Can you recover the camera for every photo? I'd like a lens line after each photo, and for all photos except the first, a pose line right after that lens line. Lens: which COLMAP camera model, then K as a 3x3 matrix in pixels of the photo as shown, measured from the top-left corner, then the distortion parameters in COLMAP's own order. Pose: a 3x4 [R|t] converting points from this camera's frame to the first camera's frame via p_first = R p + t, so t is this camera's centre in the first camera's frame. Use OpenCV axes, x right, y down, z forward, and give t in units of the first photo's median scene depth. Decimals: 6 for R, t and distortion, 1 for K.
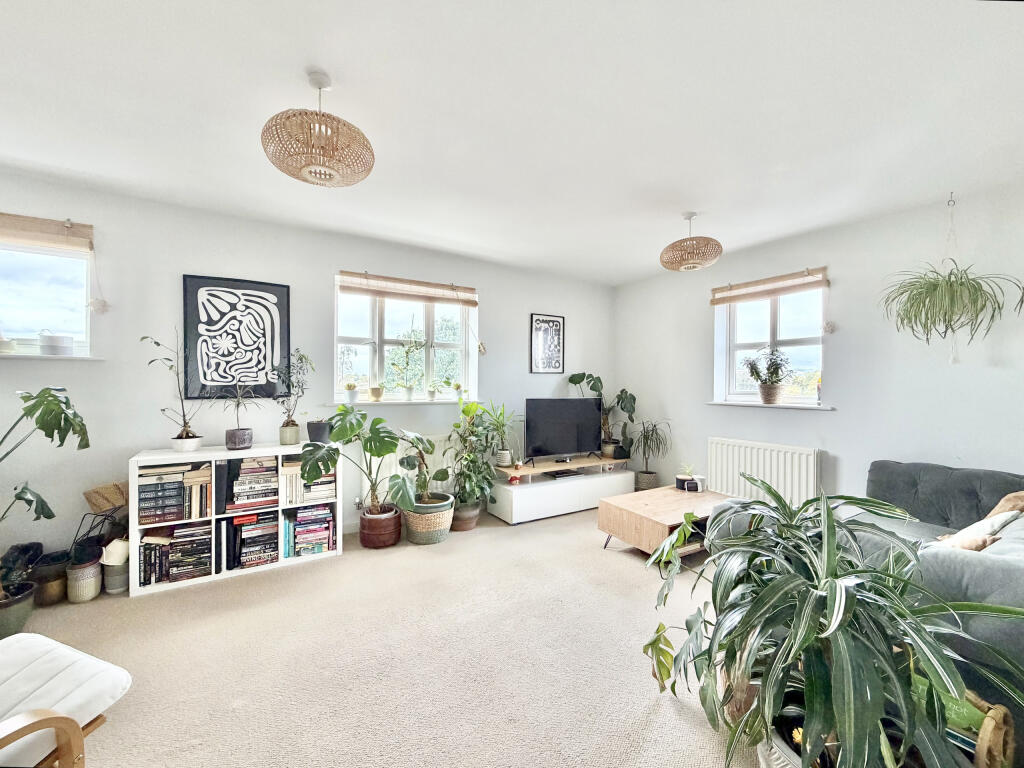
lens RADIAL K [[413.7, 0, 511.9], [0, 413.7, 384.3], [0, 0, 1]] dist [-0.002353, -0.000183]
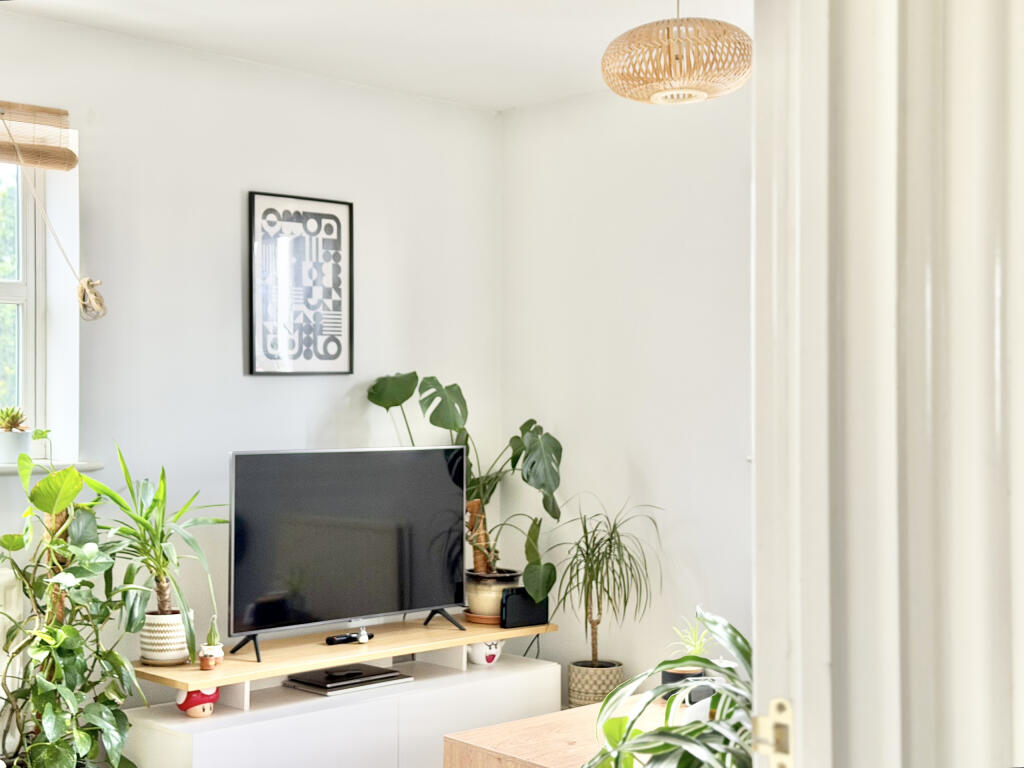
lens RADIAL K [[1446.2, 0, 517.2], [0, 1446.2, 380.7], [0, 0, 1]] dist [0.126564, 0.000000]
pose [[0.975225, -0.004602, 0.221169, -0.002162], [0.007052, 0.999922, -0.010288, -0.010246], [-0.221105, 0.011593, 0.975181, -0.184074]]
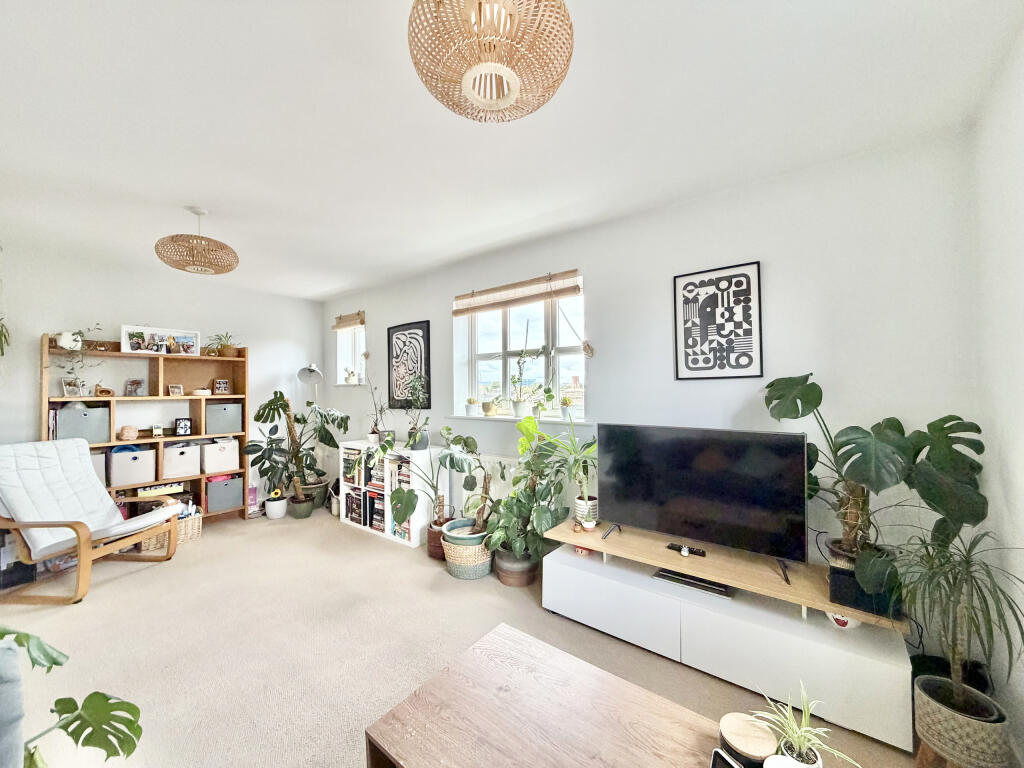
lens RADIAL K [[413.7, 0, 510.5], [0, 413.7, 384.4], [0, 0, 1]] dist [-0.002353, -0.000183]
pose [[0.318166, -0.022309, -0.947773, 0.585343], [0.009412, 0.999748, -0.020373, -0.012870], [0.947988, -0.002438, 0.318295, 0.675384]]
